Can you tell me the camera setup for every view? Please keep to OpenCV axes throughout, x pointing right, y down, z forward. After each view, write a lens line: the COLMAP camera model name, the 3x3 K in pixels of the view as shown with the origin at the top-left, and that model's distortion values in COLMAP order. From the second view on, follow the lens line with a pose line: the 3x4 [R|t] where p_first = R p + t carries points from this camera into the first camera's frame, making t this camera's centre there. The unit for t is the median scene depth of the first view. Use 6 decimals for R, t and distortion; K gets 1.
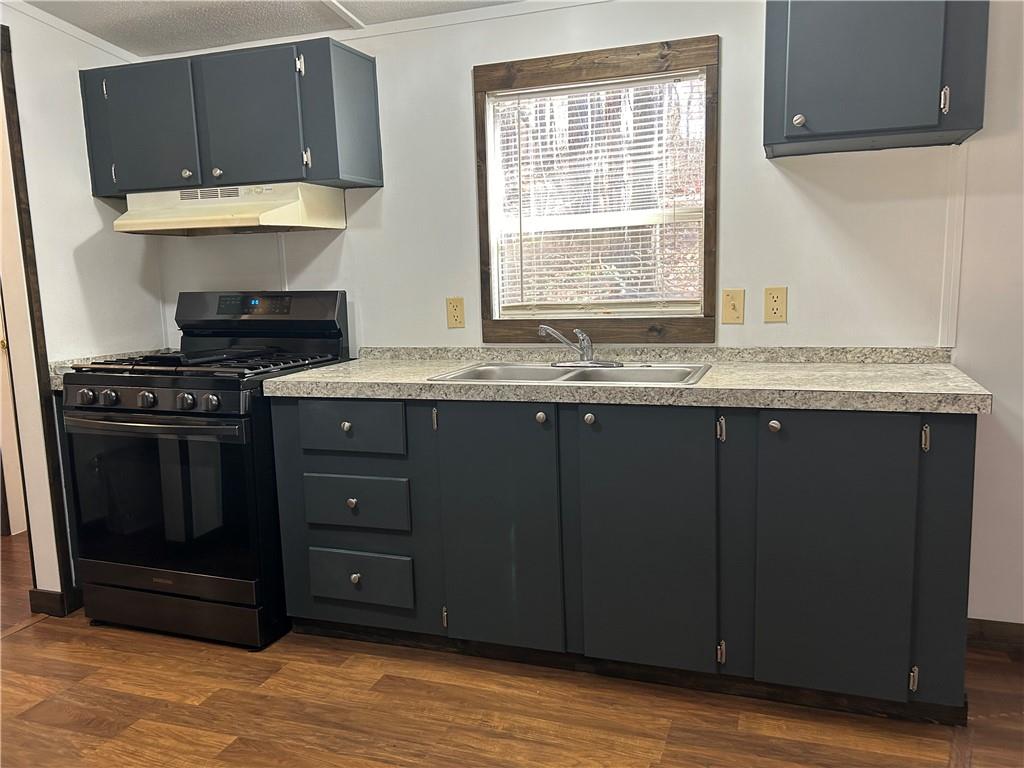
lens RADIAL K [[810.8, 0, 510.1], [0, 810.8, 385.1], [0, 0, 1]] dist [0.046096, -0.031858]
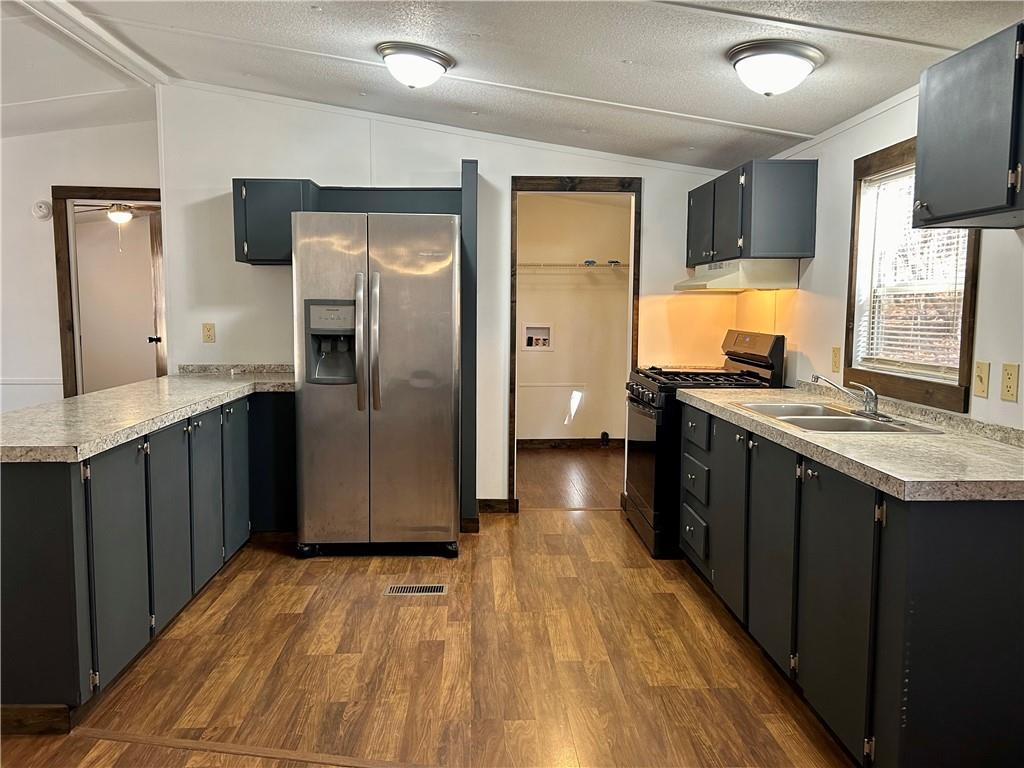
lens RADIAL K [[769.5, 0, 510.5], [0, 769.5, 380.5], [0, 0, 1]] dist [0.030210, -0.020917]
pose [[0.384228, 0.122839, -0.915030, 0.920105], [-0.148991, 0.986368, 0.069853, -0.076925], [0.911137, 0.109492, 0.397293, 0.121420]]
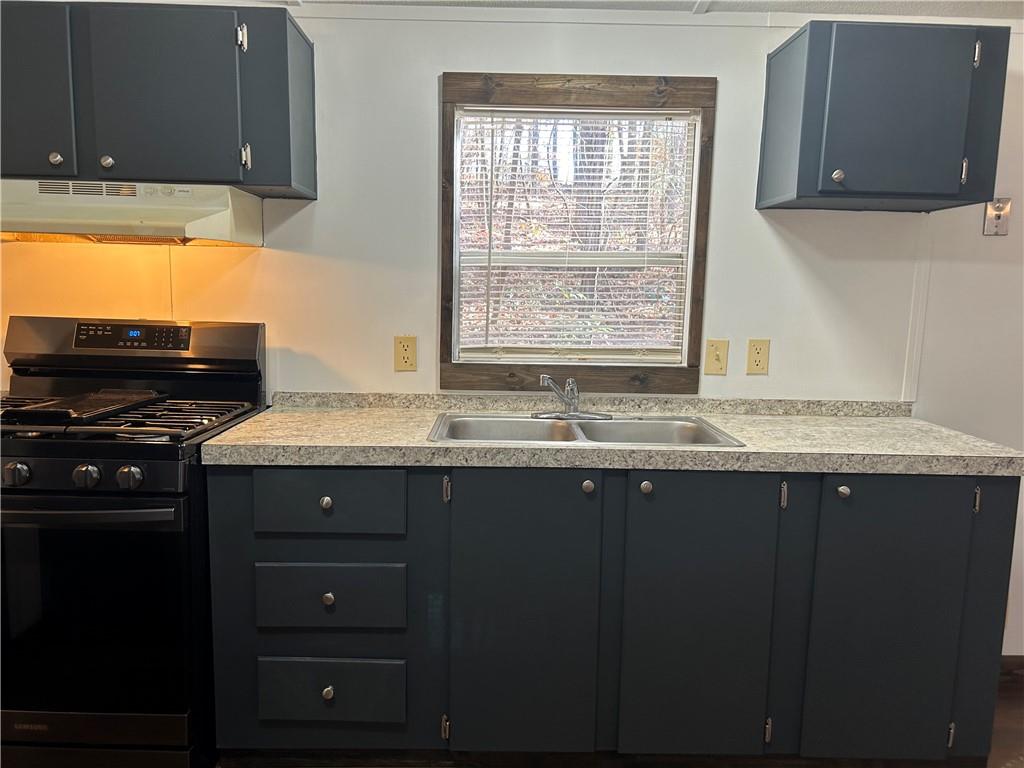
lens RADIAL K [[769.5, 0, 505.9], [0, 769.5, 389.4], [0, 0, 1]] dist [0.030210, -0.020917]
pose [[0.935384, 0.004207, 0.353610, -0.292334], [0.001137, 0.999888, -0.014904, -0.045000], [-0.353633, 0.014343, 0.935274, 0.231084]]
